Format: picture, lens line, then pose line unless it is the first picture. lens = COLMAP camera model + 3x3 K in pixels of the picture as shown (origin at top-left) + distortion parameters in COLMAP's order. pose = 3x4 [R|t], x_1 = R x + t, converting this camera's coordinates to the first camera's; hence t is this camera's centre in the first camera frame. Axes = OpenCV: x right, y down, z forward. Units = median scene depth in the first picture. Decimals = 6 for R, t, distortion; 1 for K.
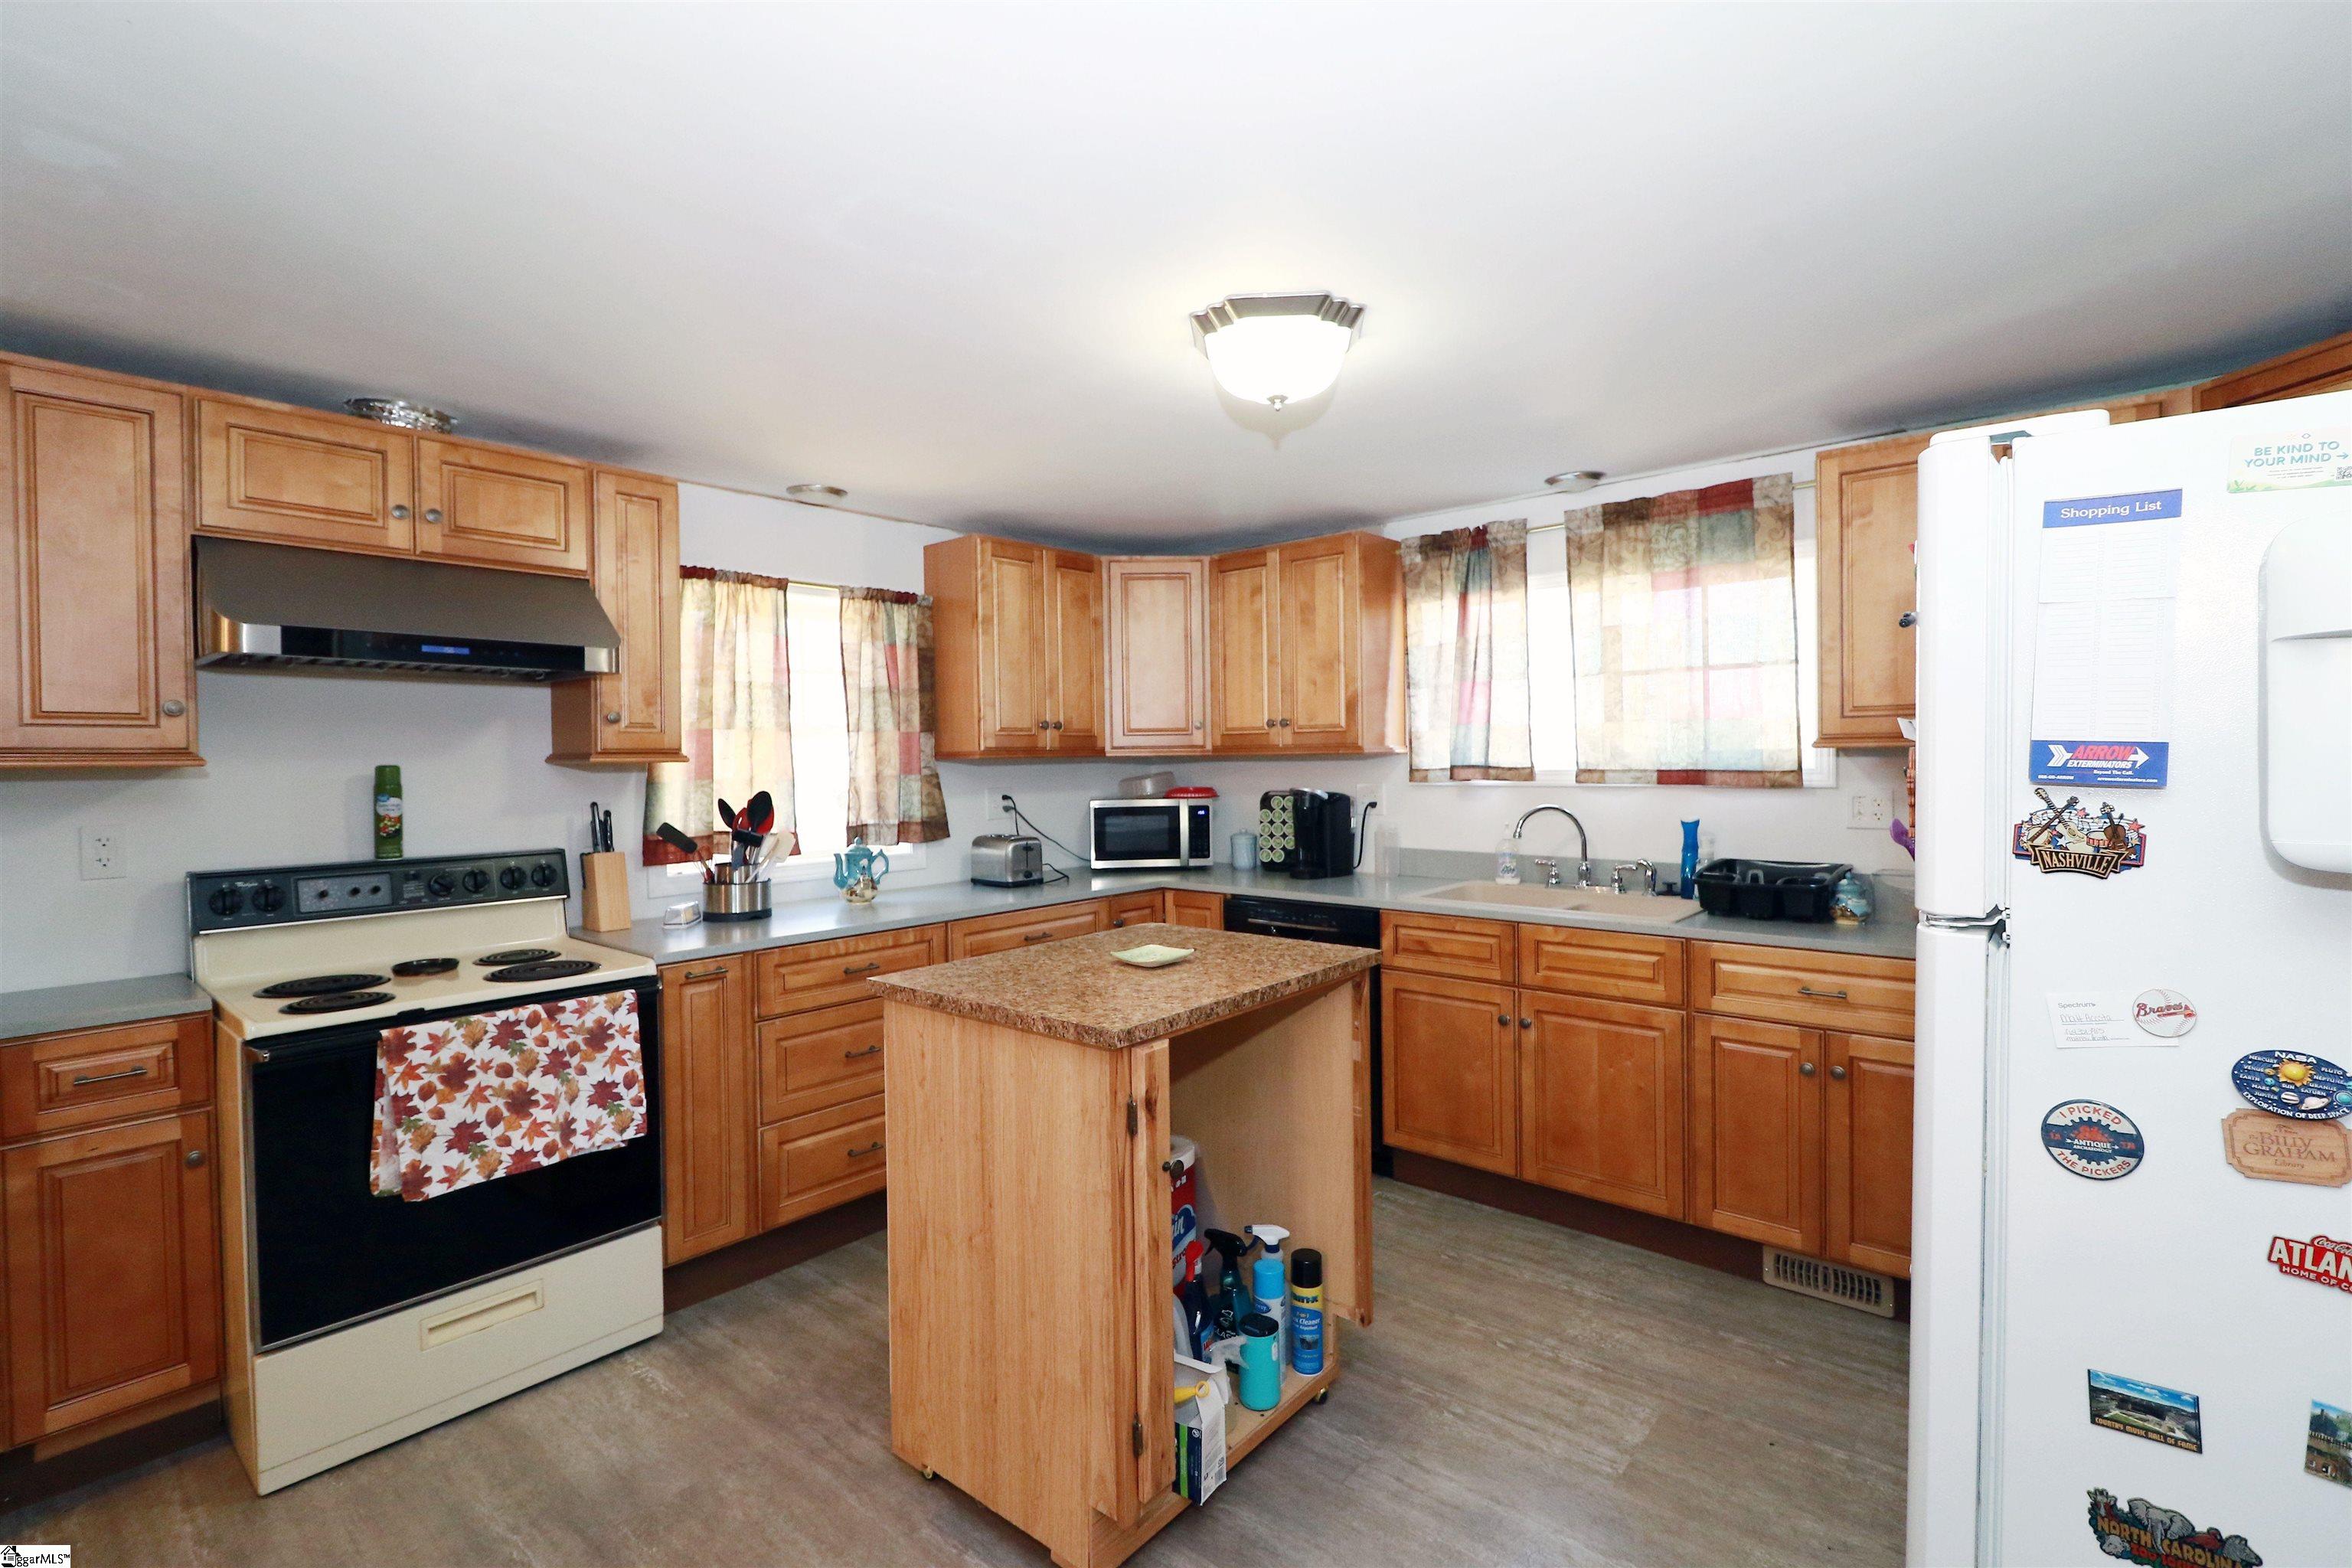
lens RADIAL K [[1074.7, 0, 1174.8], [0, 1074.7, 774.0], [0, 0, 1]] dist [0.002548, -0.003022]
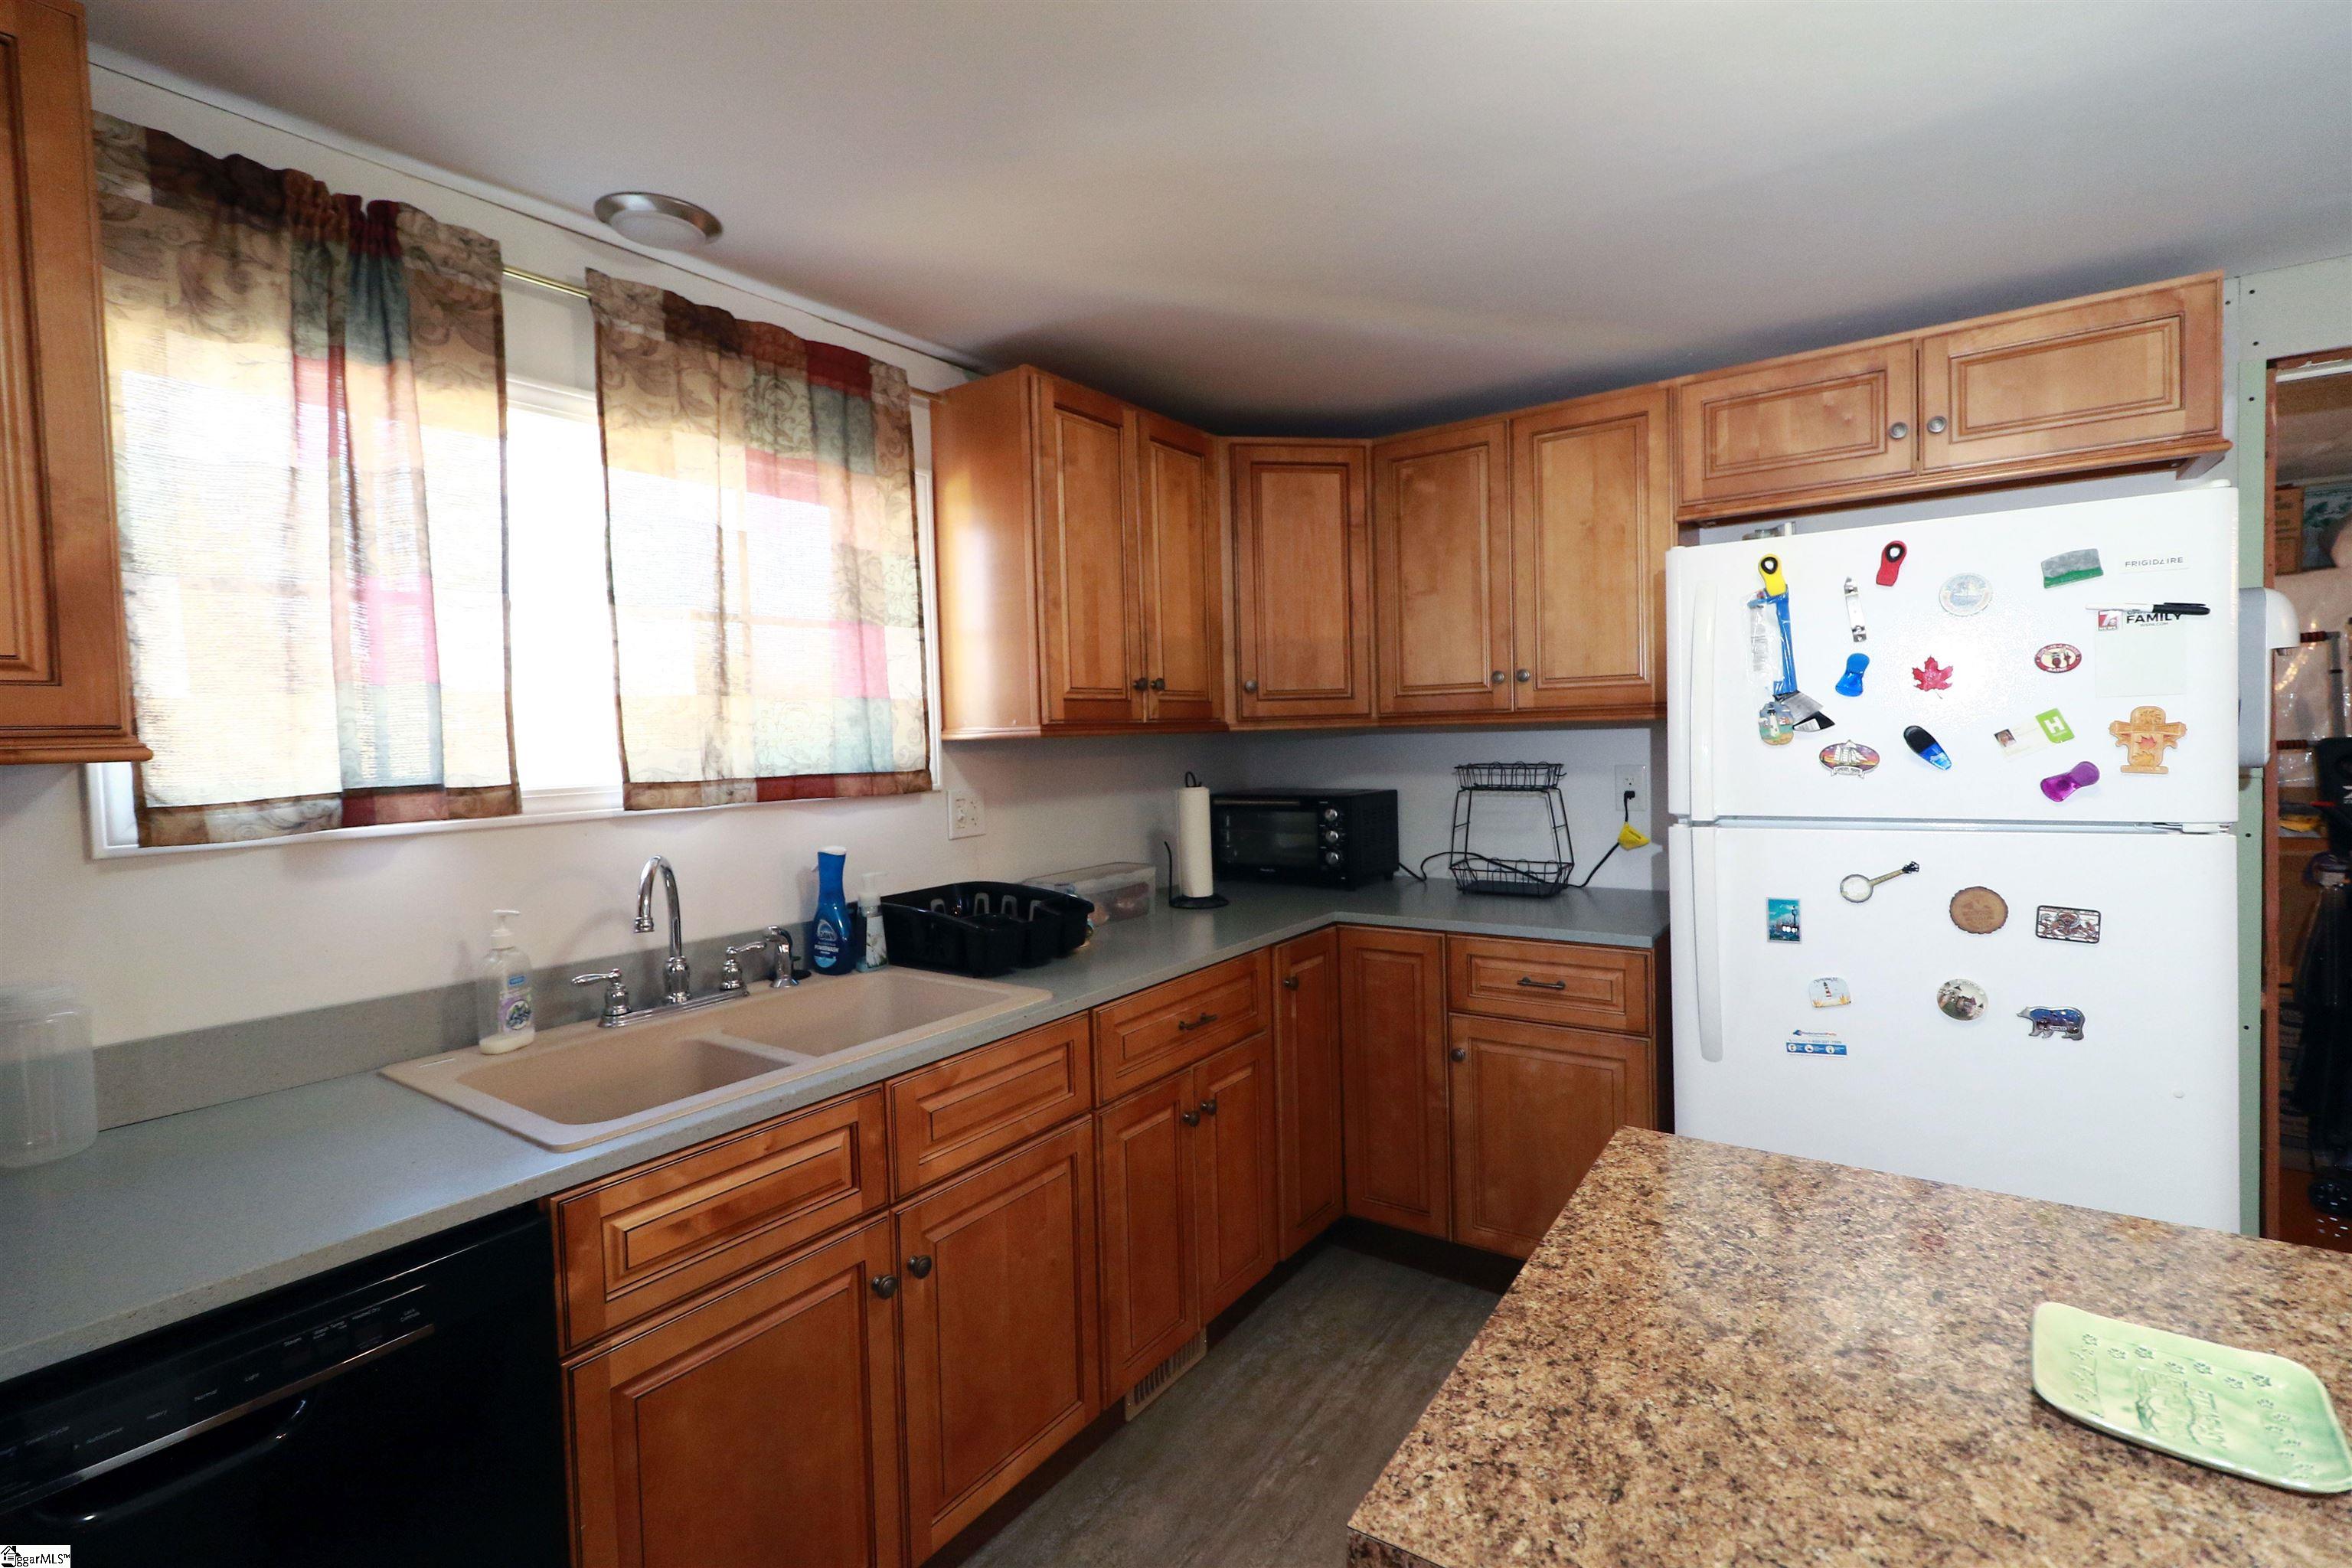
lens RADIAL K [[1074.7, 0, 1181.3], [0, 1074.7, 770.9], [0, 0, 1]] dist [0.002548, -0.003022]
pose [[-0.108505, -0.022136, 0.993849, -0.175752], [0.040823, 0.998810, 0.026703, -0.013986], [-0.993257, 0.043469, -0.107472, 0.824211]]
